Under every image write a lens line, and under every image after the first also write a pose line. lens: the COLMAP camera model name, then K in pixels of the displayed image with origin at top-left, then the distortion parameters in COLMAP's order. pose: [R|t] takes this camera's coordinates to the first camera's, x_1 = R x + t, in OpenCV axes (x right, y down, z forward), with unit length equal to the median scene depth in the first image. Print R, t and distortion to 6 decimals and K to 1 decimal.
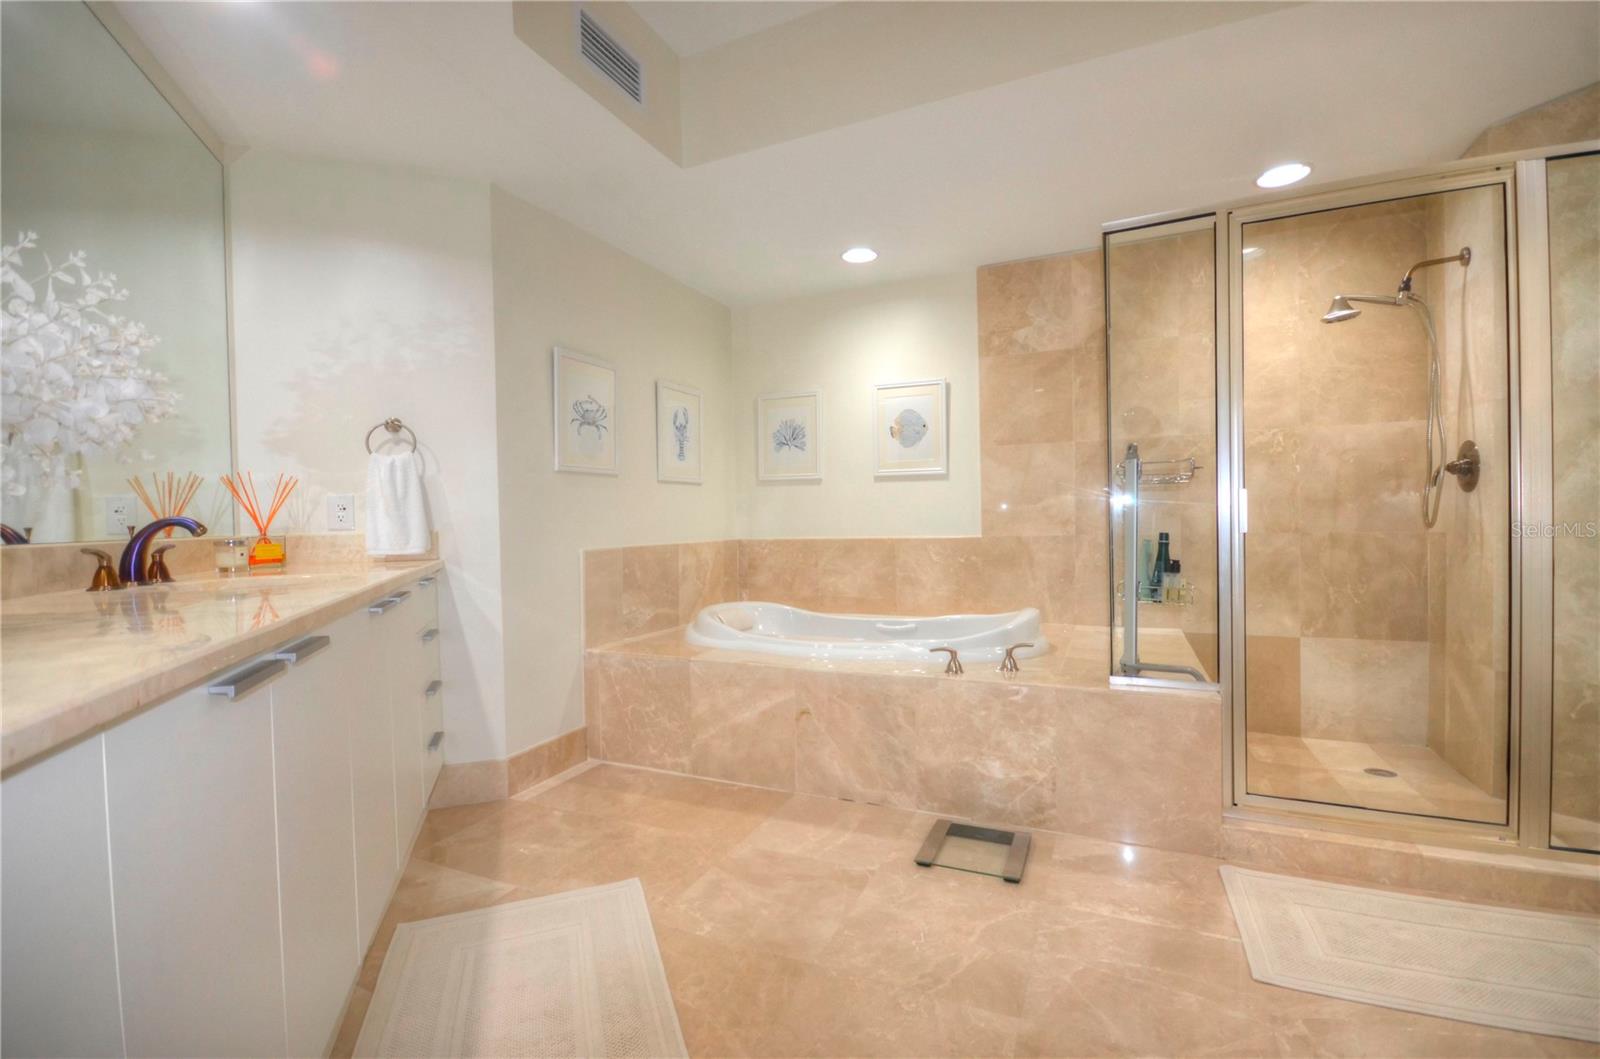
lens RADIAL K [[713.8, 0, 799.8], [0, 713.8, 527.8], [0, 0, 1]] dist [0.004721, 0.000059]
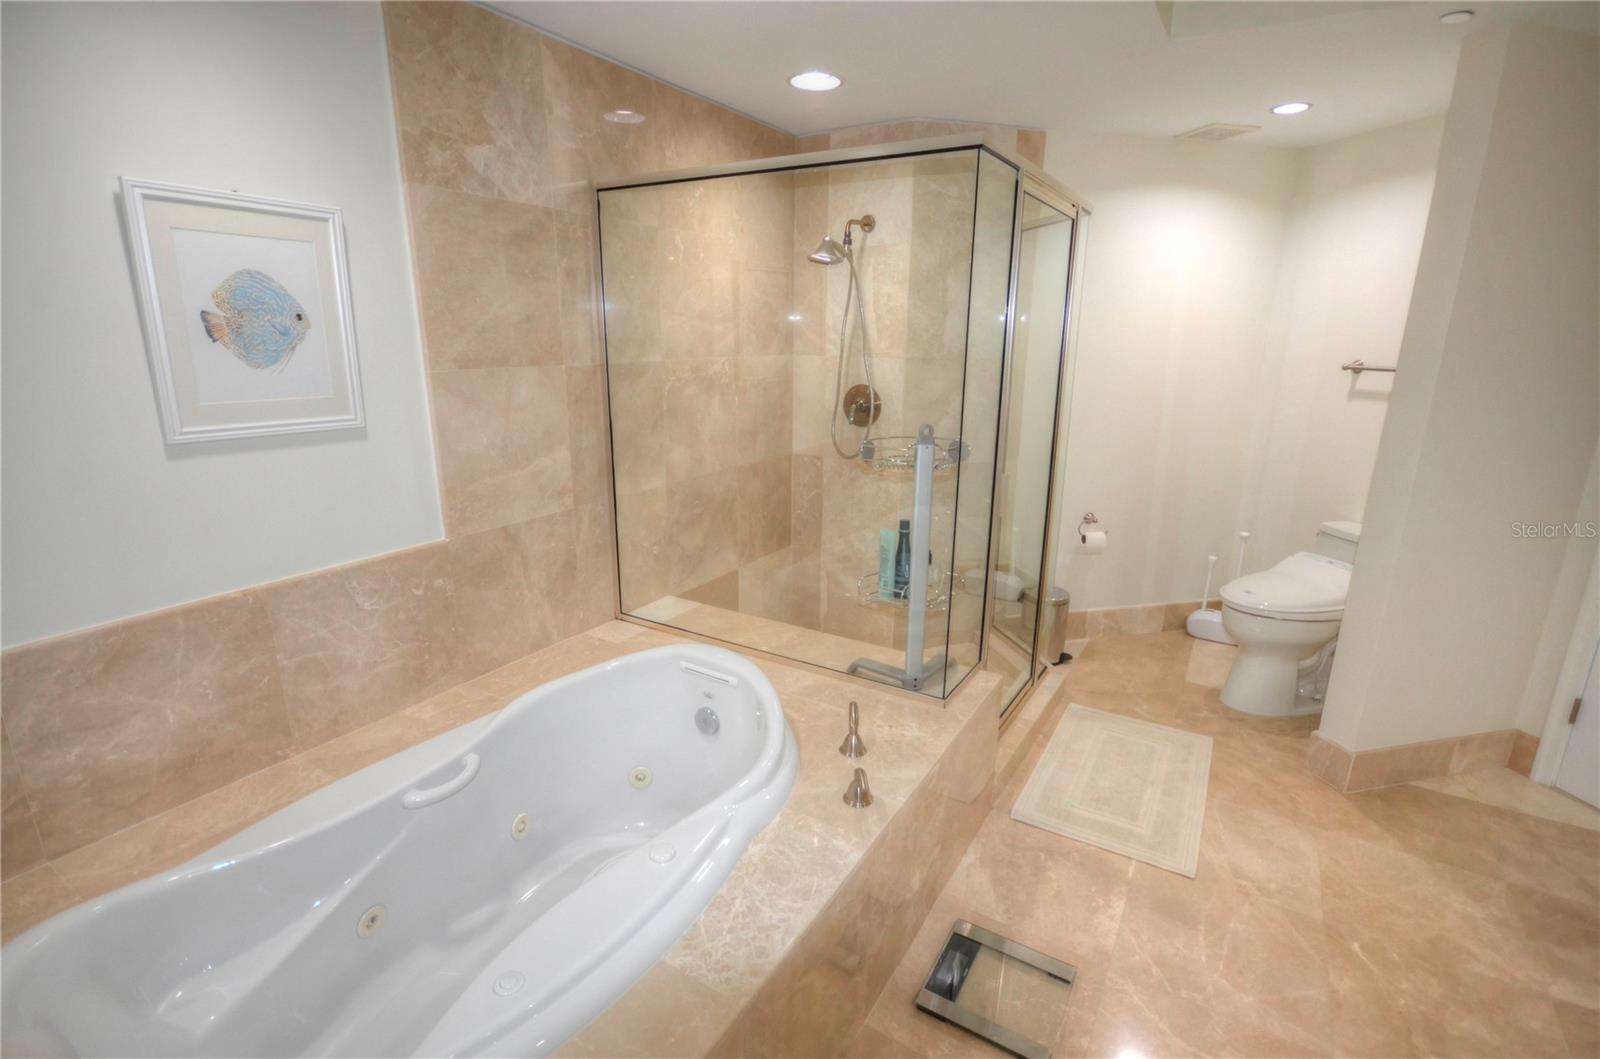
lens RADIAL K [[761.2, 0, 801.6], [0, 761.2, 534.7], [0, 0, 1]] dist [0.005172, -0.006916]
pose [[0.101515, -0.246855, 0.963721, -0.284382], [-0.009593, 0.968437, 0.249073, -0.143555], [-0.994788, -0.034529, 0.095943, 0.706098]]
